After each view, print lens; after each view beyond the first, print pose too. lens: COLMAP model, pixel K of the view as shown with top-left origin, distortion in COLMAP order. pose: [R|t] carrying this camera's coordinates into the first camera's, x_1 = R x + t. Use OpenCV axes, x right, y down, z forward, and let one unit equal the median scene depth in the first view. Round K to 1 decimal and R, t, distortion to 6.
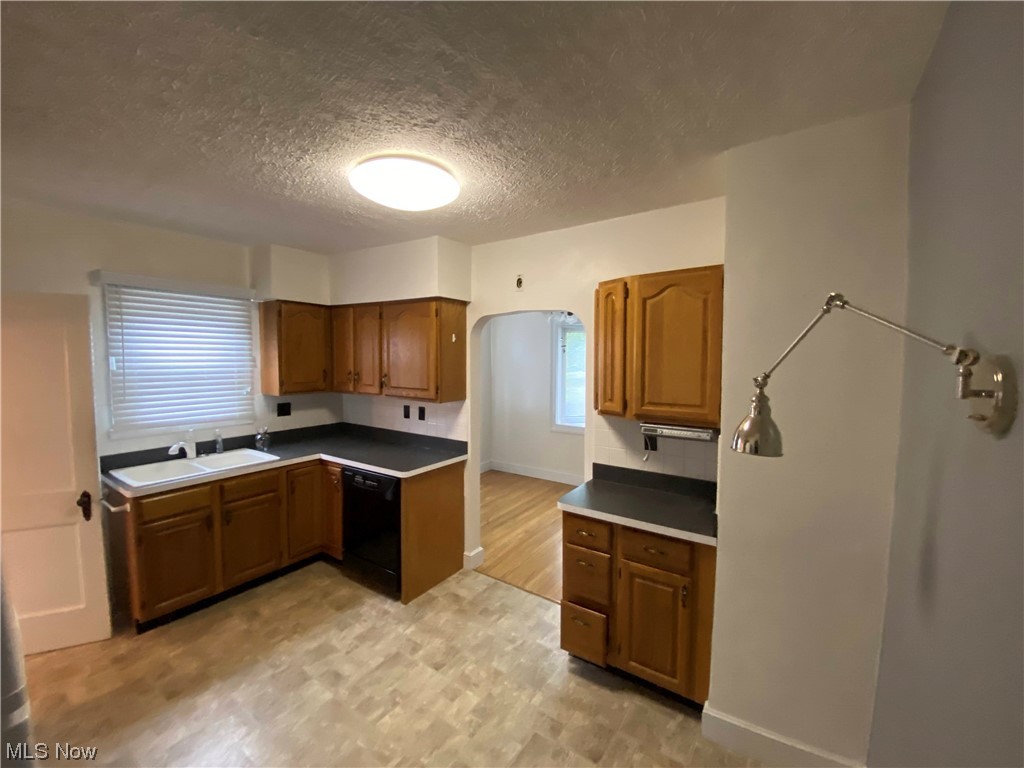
lens RADIAL K [[414.9, 0, 510.2], [0, 414.9, 375.4], [0, 0, 1]] dist [-0.001988, -0.000998]
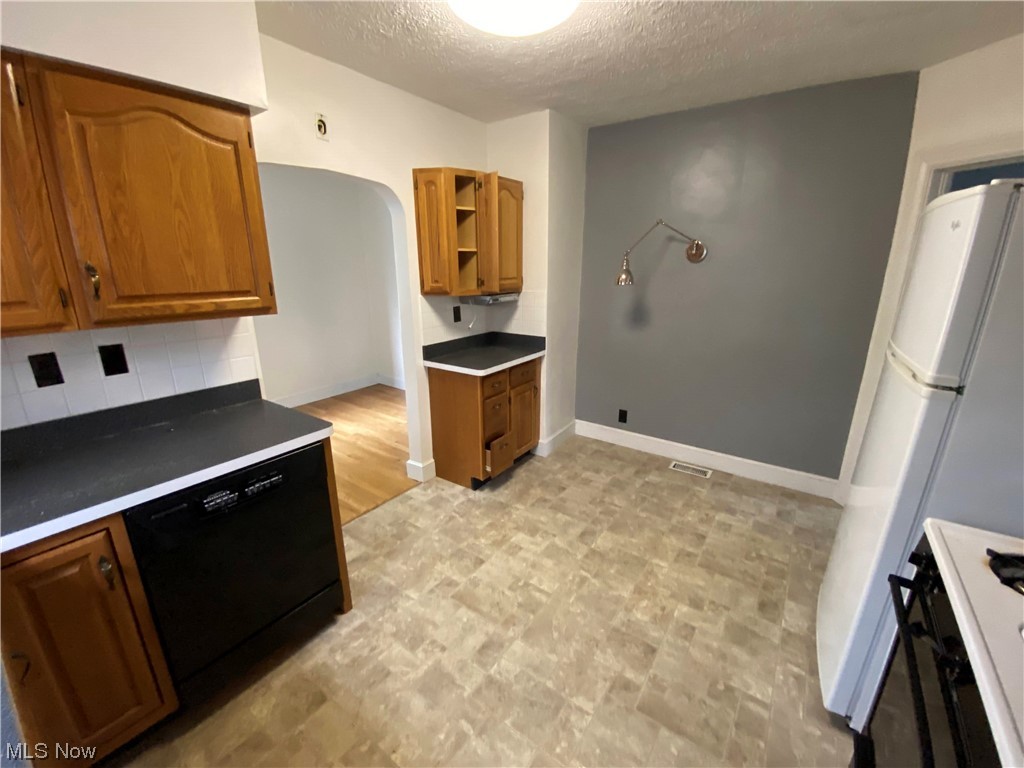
lens RADIAL K [[414.9, 0, 502.3], [0, 414.9, 386.1], [0, 0, 1]] dist [-0.001988, -0.000998]
pose [[0.031457, -0.282748, 0.958678, -0.881152], [0.052563, 0.958294, 0.280910, 0.021609], [-0.998122, 0.041554, 0.045007, 0.775759]]
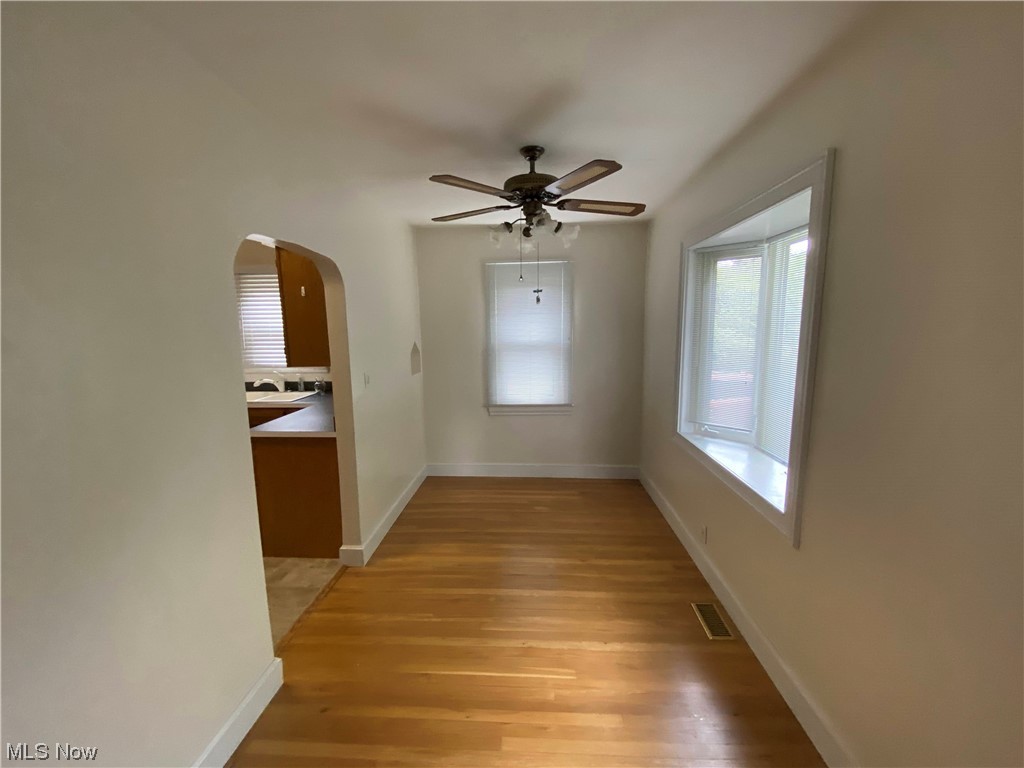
lens RADIAL K [[414.9, 0, 516.5], [0, 414.9, 383.8], [0, 0, 1]] dist [-0.001988, -0.000998]
pose [[0.520598, 0.111146, -0.846536, 1.004876], [-0.028653, 0.993207, 0.112782, -0.012865], [0.853321, -0.034458, 0.520246, 1.128073]]
